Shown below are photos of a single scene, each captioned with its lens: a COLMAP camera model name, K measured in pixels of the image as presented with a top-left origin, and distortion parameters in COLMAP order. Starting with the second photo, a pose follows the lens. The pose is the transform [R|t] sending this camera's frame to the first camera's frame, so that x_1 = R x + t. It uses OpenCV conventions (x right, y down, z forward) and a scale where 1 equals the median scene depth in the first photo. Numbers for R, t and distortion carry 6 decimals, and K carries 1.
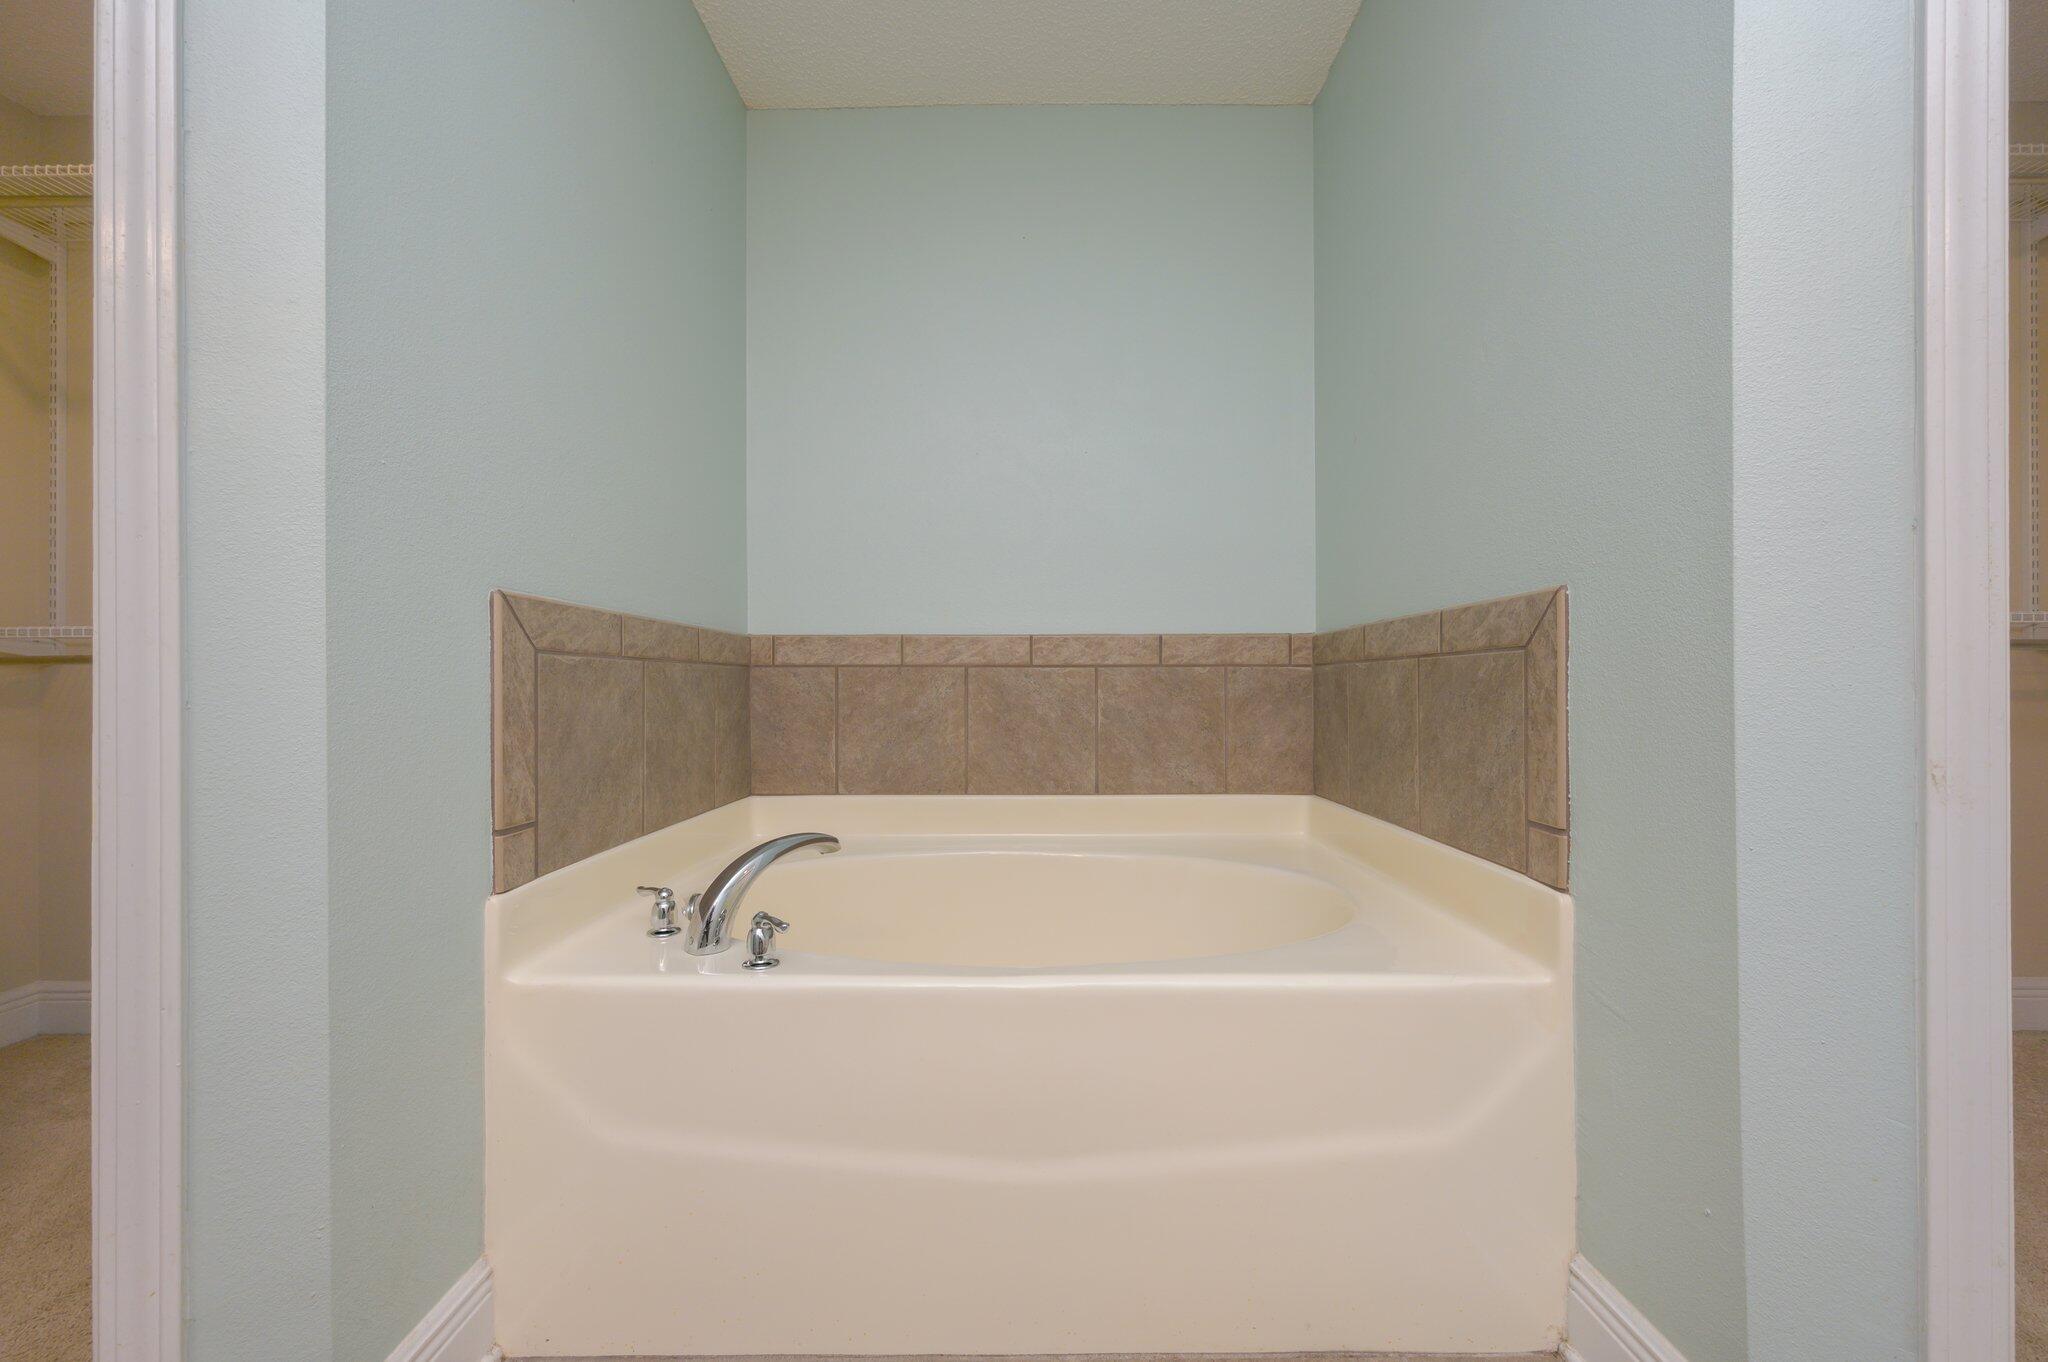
lens RADIAL K [[813.1, 0, 1019.2], [0, 813.1, 686.2], [0, 0, 1]] dist [-0.003017, 0.000715]
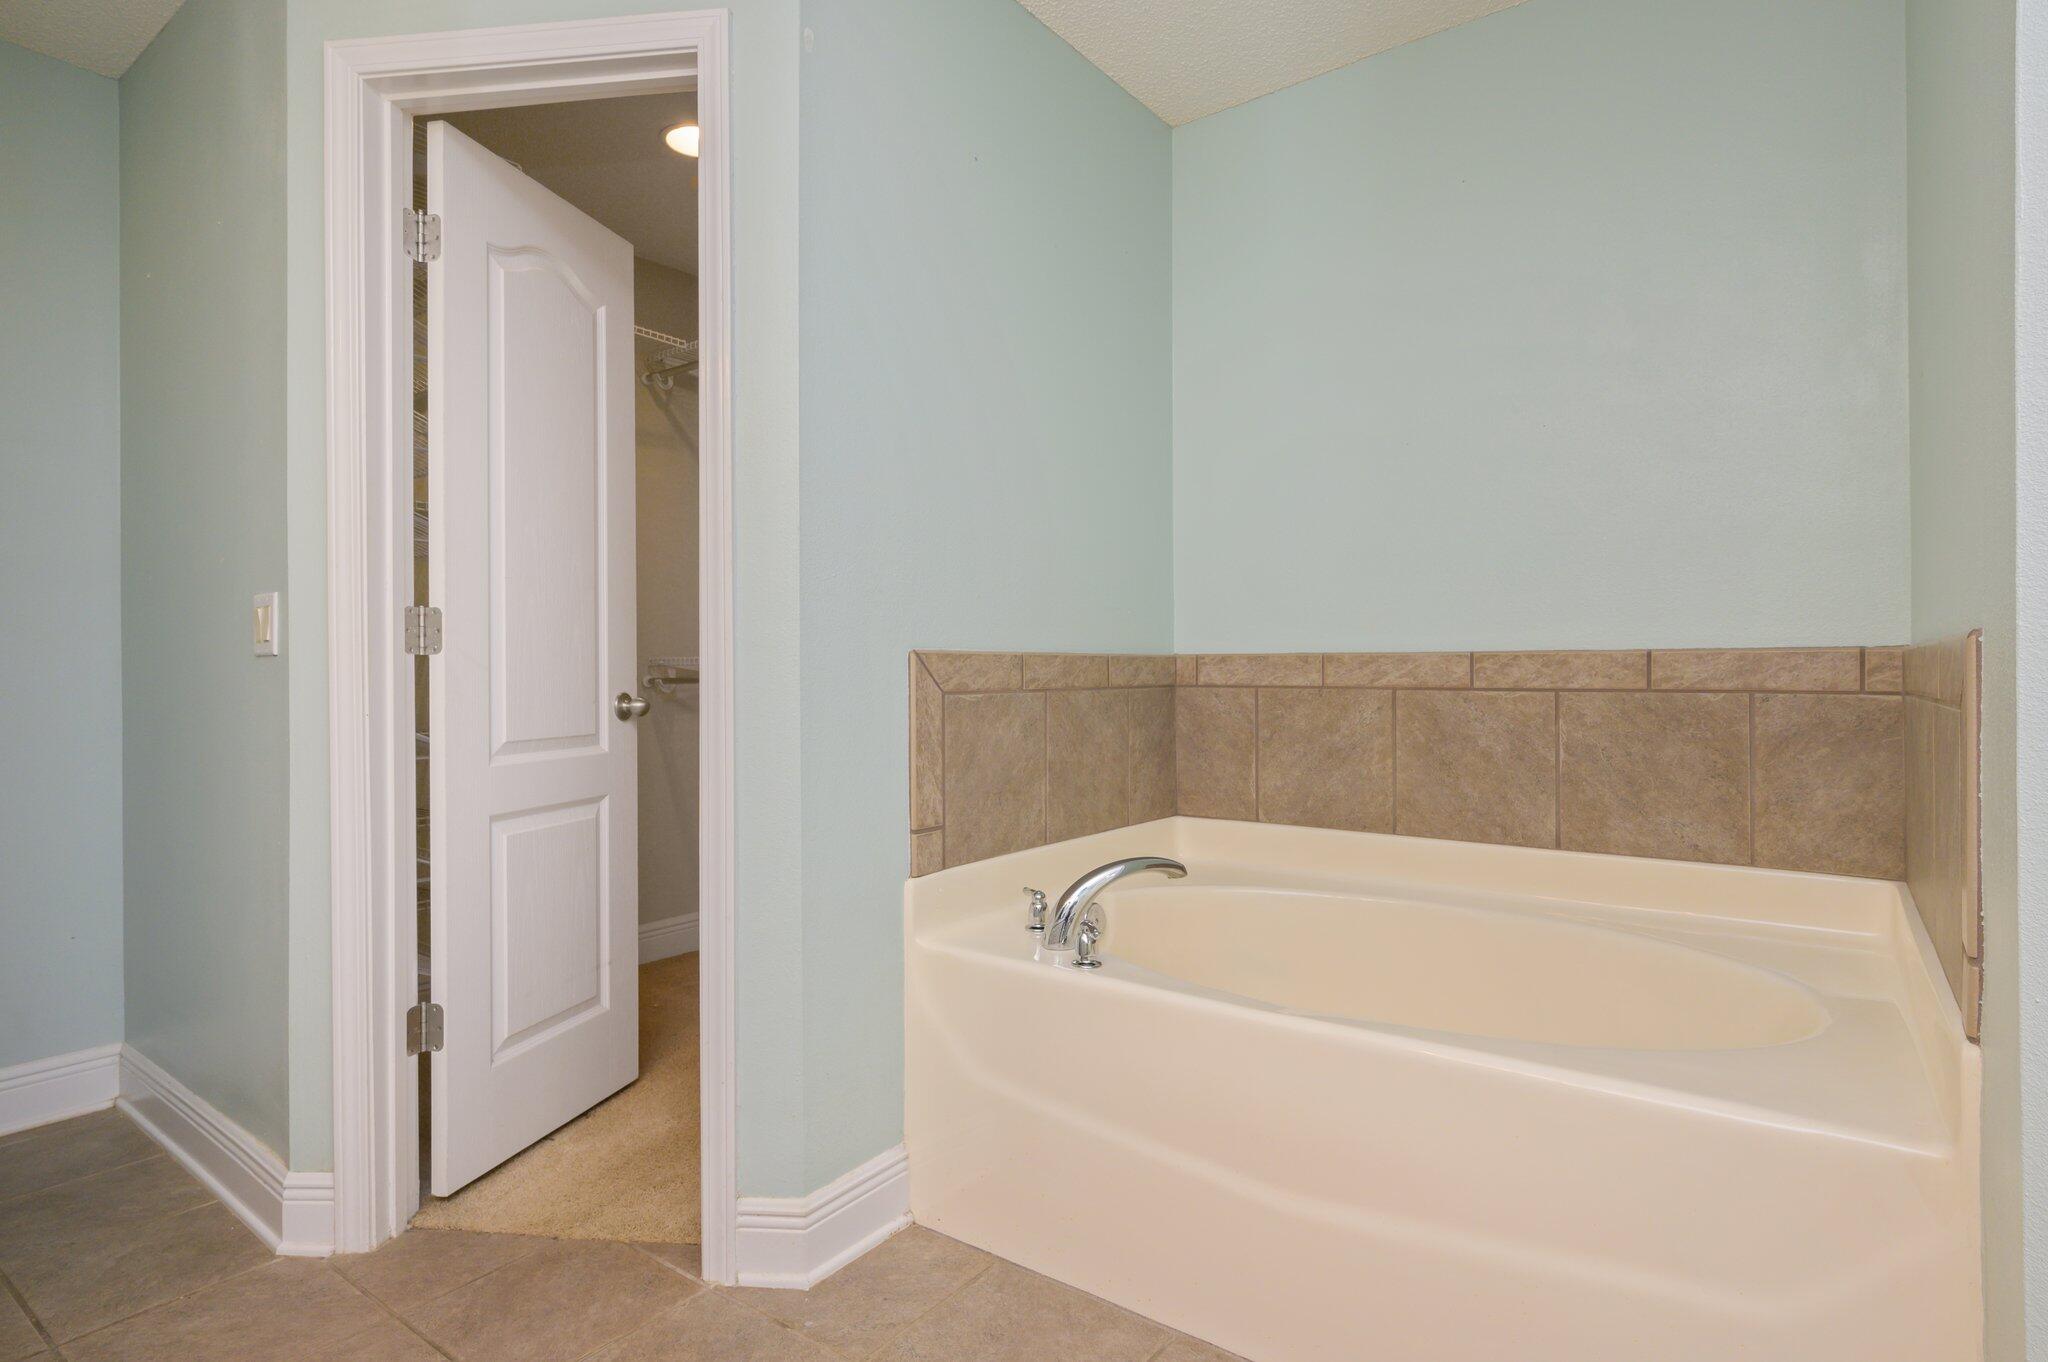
lens RADIAL K [[1080.0, 0, 1022.8], [0, 1080.0, 667.2], [0, 0, 1]] dist [-0.003104, -0.000353]
pose [[0.799176, -0.000252, -0.601097, 0.315732], [0.003457, 0.999985, 0.004177, -0.053974], [0.601087, -0.005416, 0.799165, -0.171796]]
